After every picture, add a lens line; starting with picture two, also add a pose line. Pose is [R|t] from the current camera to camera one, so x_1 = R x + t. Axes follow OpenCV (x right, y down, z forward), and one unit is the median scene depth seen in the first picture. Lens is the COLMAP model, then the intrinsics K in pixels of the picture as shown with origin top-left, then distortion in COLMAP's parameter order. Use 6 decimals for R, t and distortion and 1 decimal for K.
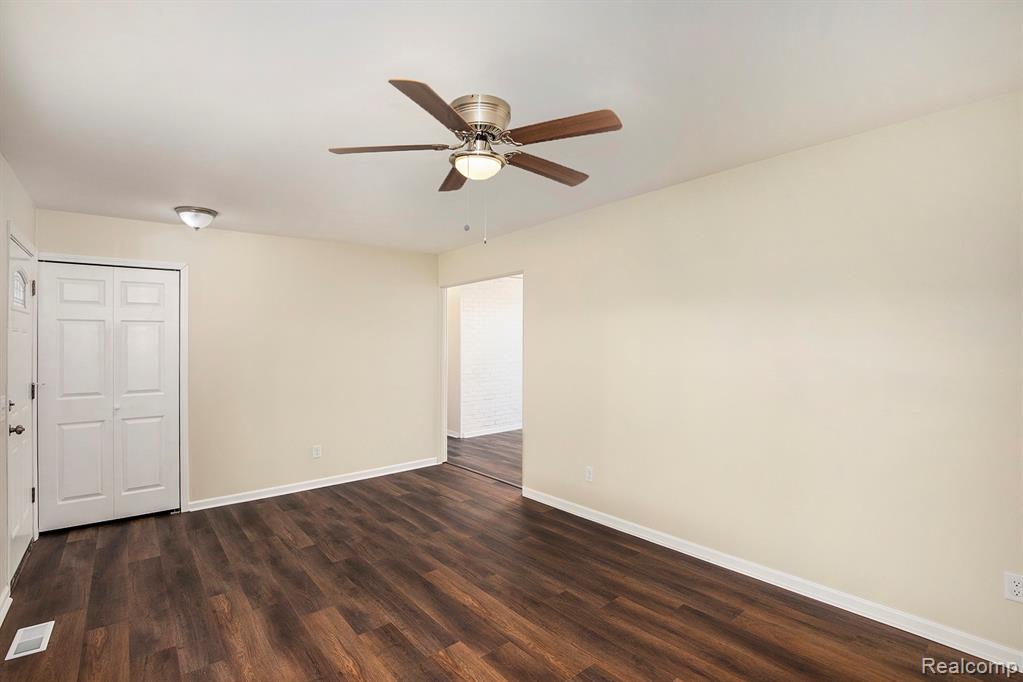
lens RADIAL K [[473.4, 0, 512.3], [0, 473.4, 335.1], [0, 0, 1]] dist [-0.031140, 0.001148]
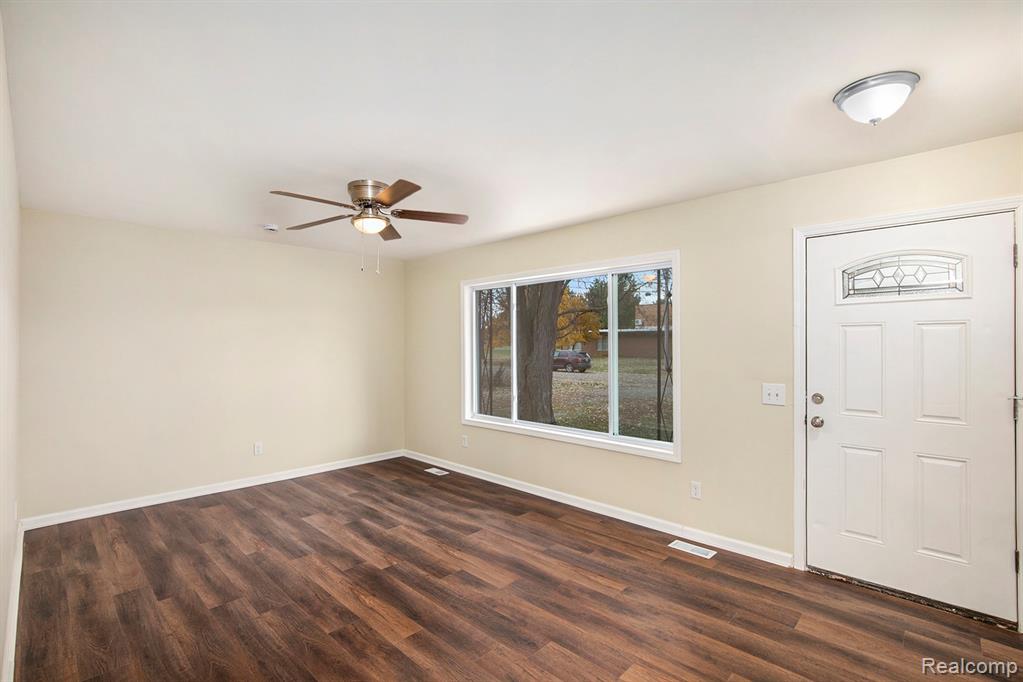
lens RADIAL K [[473.4, 0, 513.4], [0, 473.4, 349.4], [0, 0, 1]] dist [-0.031140, 0.001148]
pose [[-0.993085, 0.017461, -0.116093, -0.294839], [0.017795, 0.999840, -0.001834, 0.036148], [0.116042, -0.003888, -0.993237, 2.046481]]
